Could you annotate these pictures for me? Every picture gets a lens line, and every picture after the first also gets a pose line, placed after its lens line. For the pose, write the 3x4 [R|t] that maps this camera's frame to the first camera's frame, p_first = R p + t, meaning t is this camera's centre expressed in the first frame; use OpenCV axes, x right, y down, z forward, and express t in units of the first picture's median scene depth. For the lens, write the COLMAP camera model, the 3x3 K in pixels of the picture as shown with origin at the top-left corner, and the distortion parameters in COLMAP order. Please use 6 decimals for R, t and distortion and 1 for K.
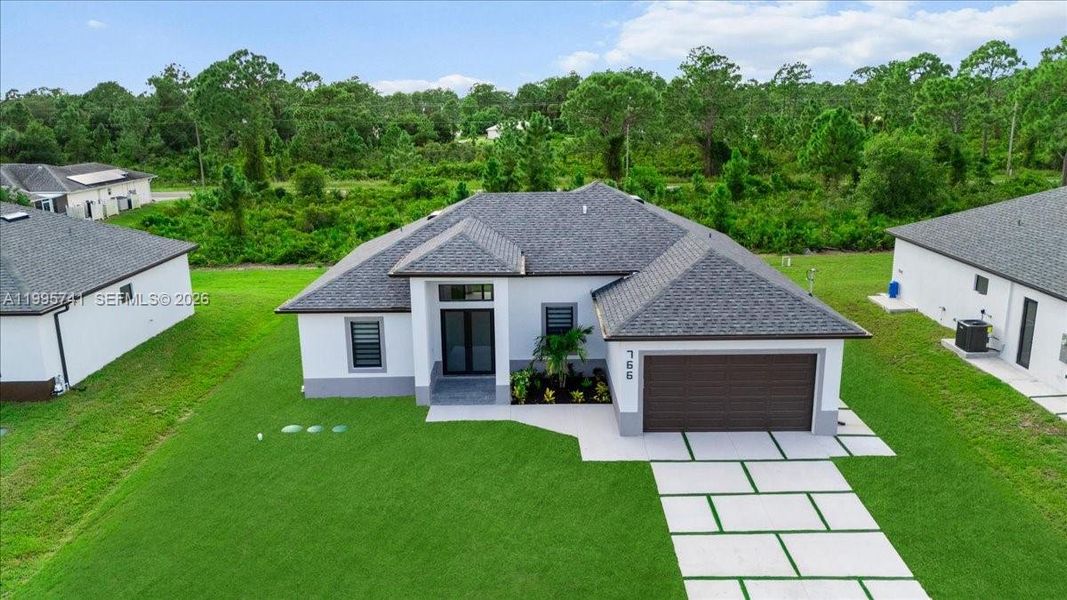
lens RADIAL K [[780.2, 0, 533.5], [0, 780.2, 300.0], [0, 0, 1]] dist [0.080561, -0.089125]
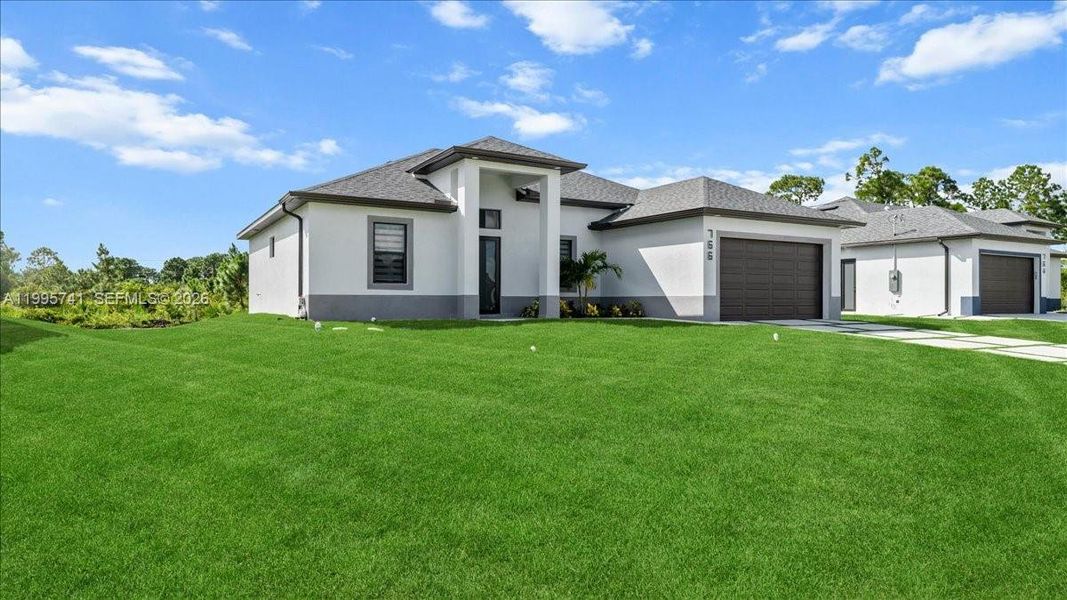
lens RADIAL K [[656.5, 0, 530.5], [0, 656.5, 303.0], [0, 0, 1]] dist [-0.000311, 0.002275]
pose [[0.860384, 0.015401, 0.509414, -0.430398], [0.111349, 0.969714, -0.217383, 0.268171], [-0.497334, 0.243756, 0.832611, 0.372019]]
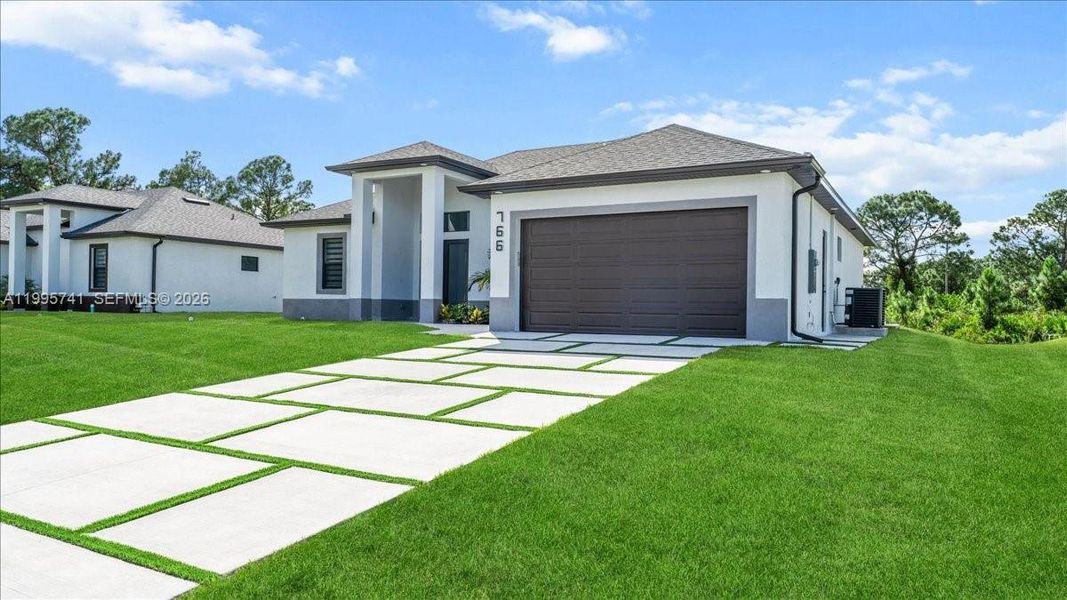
lens RADIAL K [[727.6, 0, 520.3], [0, 727.6, 306.3], [0, 0, 1]] dist [0.005344, 0.001064]
pose [[0.868197, 0.026149, -0.495530, 0.425636], [-0.148874, 0.966335, -0.209842, 0.258180], [0.473360, 0.255956, 0.842862, 0.367281]]
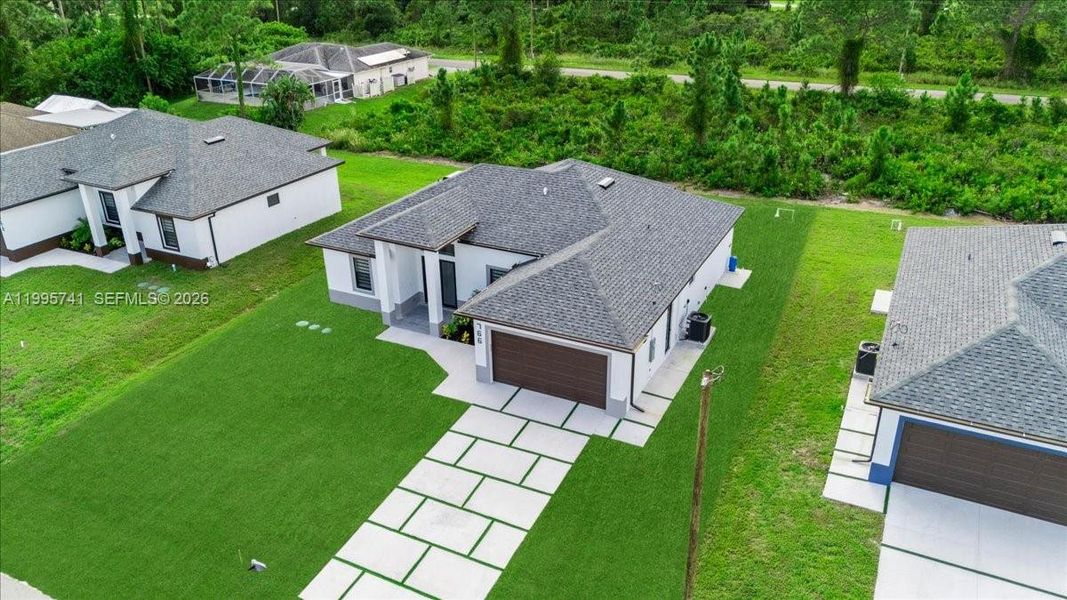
lens RADIAL K [[780.2, 0, 533.5], [0, 780.2, 300.0], [0, 0, 1]] dist [0.080561, -0.089125]
pose [[0.895848, 0.192508, -0.400497, 0.634296], [-0.109287, 0.969053, 0.221341, -0.243074], [0.430713, -0.154519, 0.889163, -0.133057]]
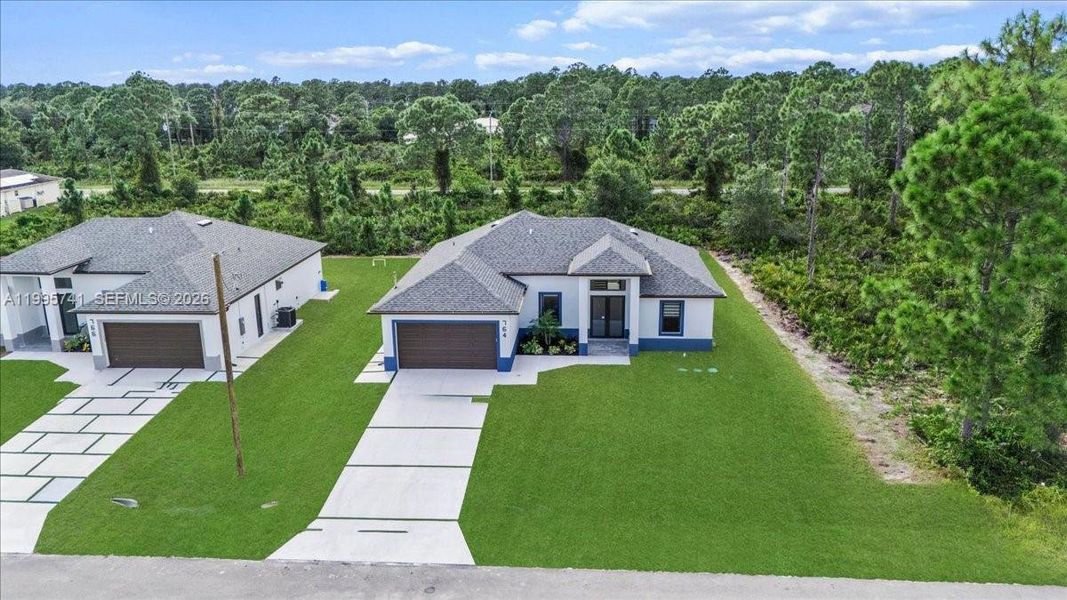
lens RADIAL K [[780.2, 0, 533.5], [0, 780.2, 300.0], [0, 0, 1]] dist [0.080561, -0.089125]
pose [[0.997912, 0.020001, -0.061413, 1.024776], [-0.018784, 0.999617, 0.020339, -0.026691], [0.061797, -0.019143, 0.997905, -0.579528]]
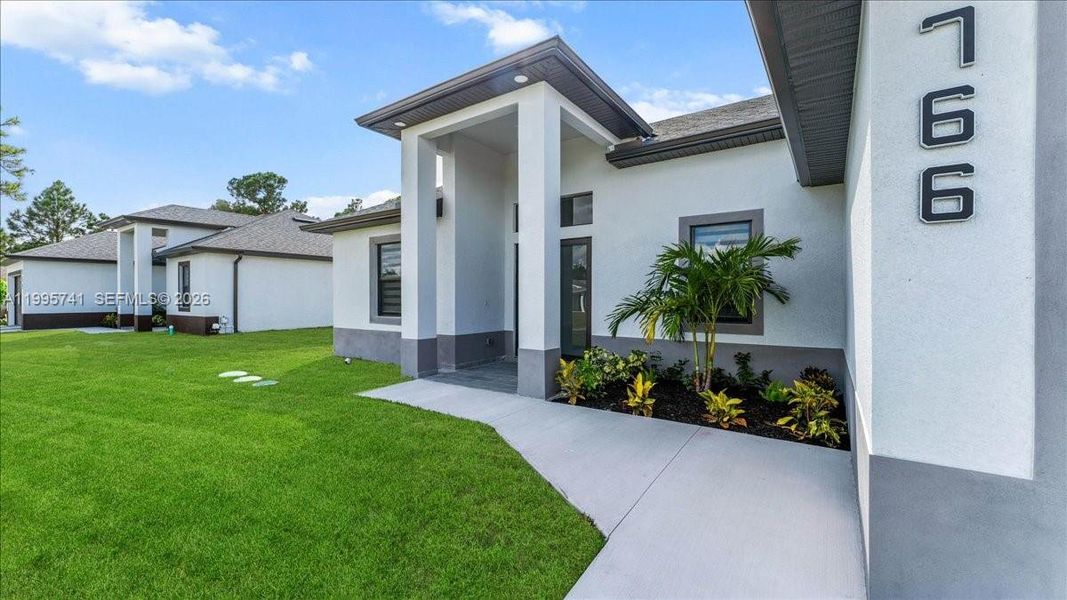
lens RADIAL K [[427.8, 0, 529.1], [0, 427.8, 302.8], [0, 0, 1]] dist [-0.000633, 0.000035]
pose [[0.817126, 0.021224, -0.576069, 0.091328], [-0.152437, 0.971705, -0.180424, 0.122044], [0.555939, 0.235243, 0.797240, 0.775085]]
